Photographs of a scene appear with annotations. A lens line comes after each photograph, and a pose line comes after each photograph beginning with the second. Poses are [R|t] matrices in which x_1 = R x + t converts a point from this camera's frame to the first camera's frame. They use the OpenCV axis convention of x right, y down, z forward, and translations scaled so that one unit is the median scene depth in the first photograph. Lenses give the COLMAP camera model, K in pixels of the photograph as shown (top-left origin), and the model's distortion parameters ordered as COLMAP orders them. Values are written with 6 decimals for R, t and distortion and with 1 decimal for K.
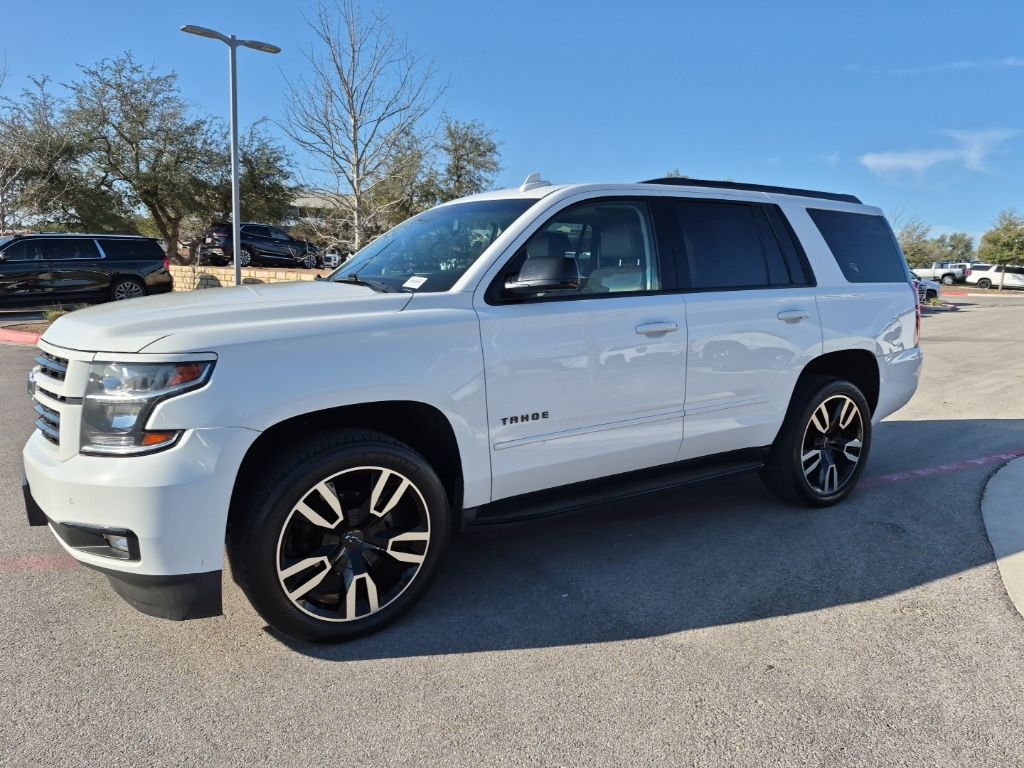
lens RADIAL K [[700.0, 0, 514.3], [0, 700.0, 387.5], [0, 0, 1]] dist [0.069453, -0.054826]
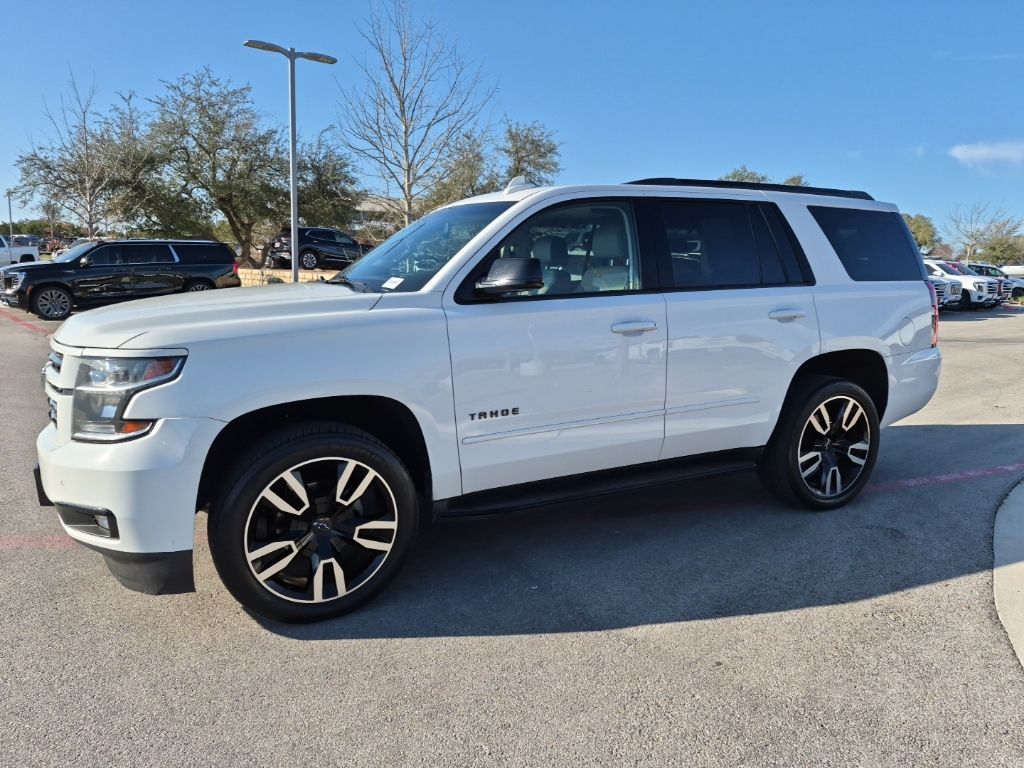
lens RADIAL K [[700.0, 0, 512.1], [0, 700.0, 384.8], [0, 0, 1]] dist [0.069453, -0.054826]
pose [[0.995394, 0.008658, -0.095481, 0.118592], [-0.009104, 0.999950, -0.004234, 0.004205], [0.095440, 0.005084, 0.995422, -0.021058]]
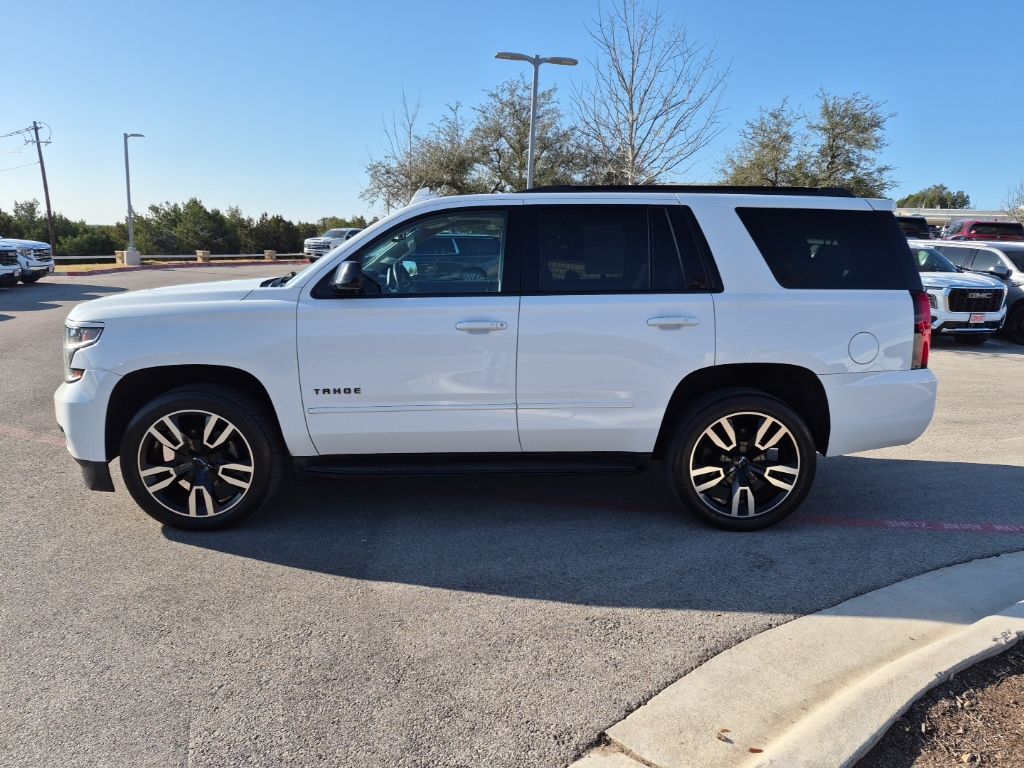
lens RADIAL K [[700.0, 0, 516.4], [0, 700.0, 388.2], [0, 0, 1]] dist [0.069453, -0.054826]
pose [[0.857150, 0.097953, -0.505668, 0.780371], [-0.090544, 0.995117, 0.039284, -0.033499], [0.507047, 0.012113, 0.861833, 0.072423]]
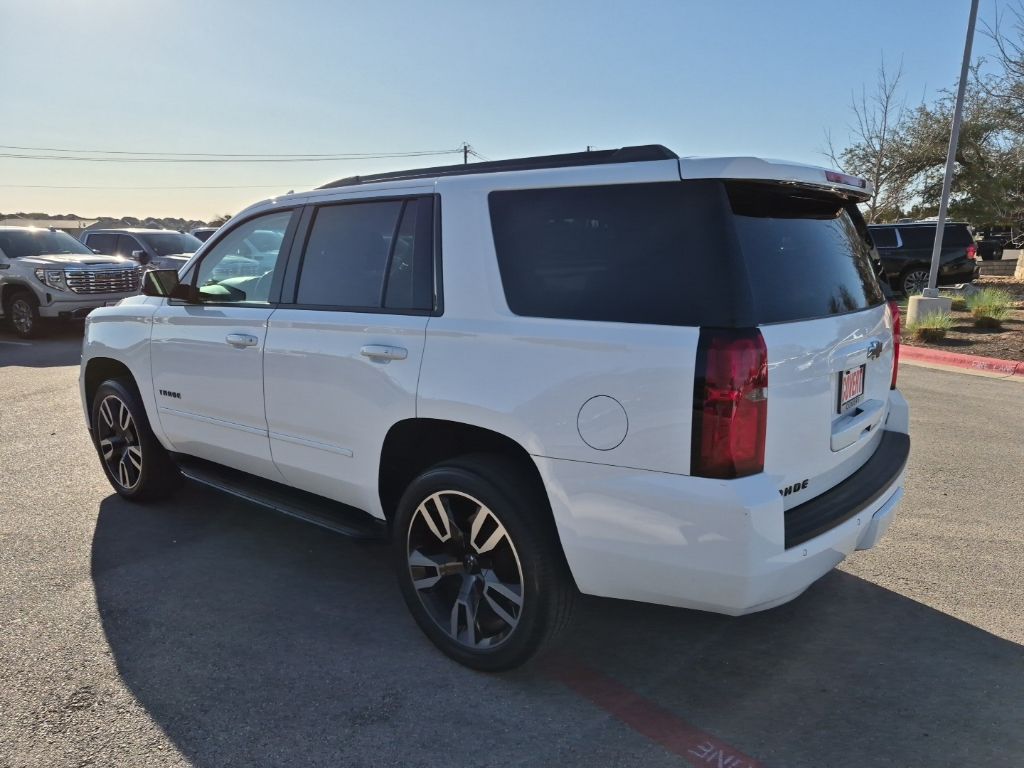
lens RADIAL K [[706.1, 0, 513.4], [0, 706.1, 384.8], [0, 0, 1]] dist [0.065420, -0.053004]
pose [[0.308715, 0.165799, -0.936593, 1.233690], [-0.148696, 0.980996, 0.124646, -0.197945], [0.939460, 0.100787, 0.327502, 0.987290]]
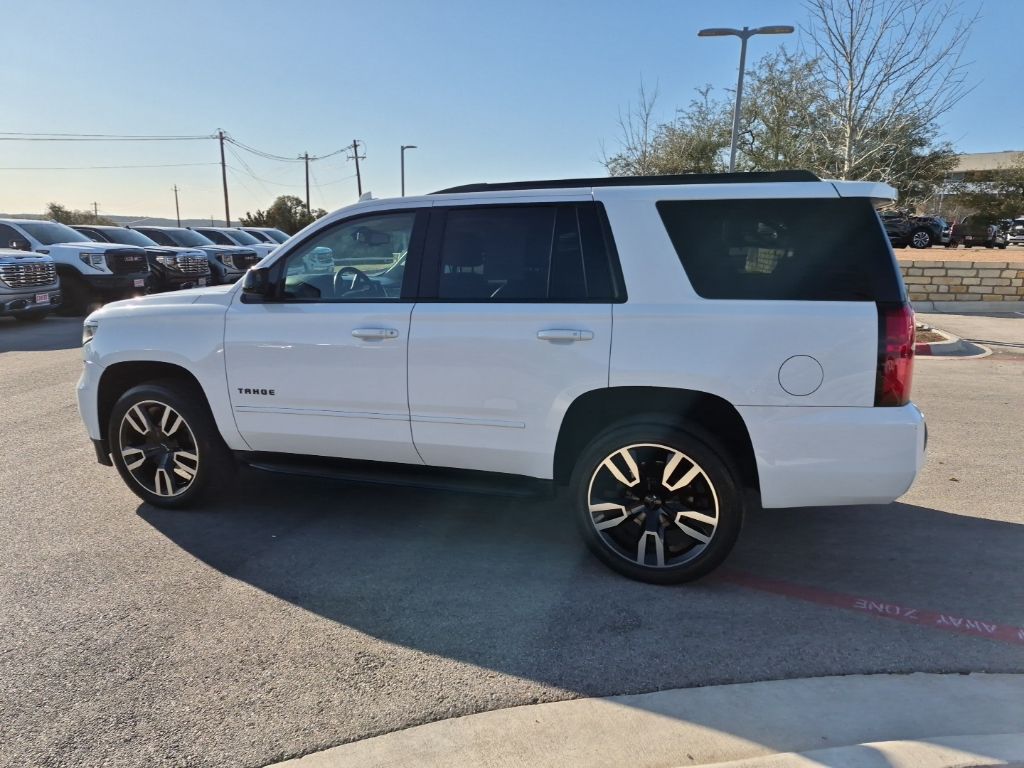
lens RADIAL K [[700.0, 0, 517.1], [0, 700.0, 388.0], [0, 0, 1]] dist [0.069453, -0.054826]
pose [[0.605225, 0.146410, -0.782475, 1.138765], [-0.121033, 0.988438, 0.091332, -0.120874], [0.786800, 0.039428, 0.615948, 0.484511]]
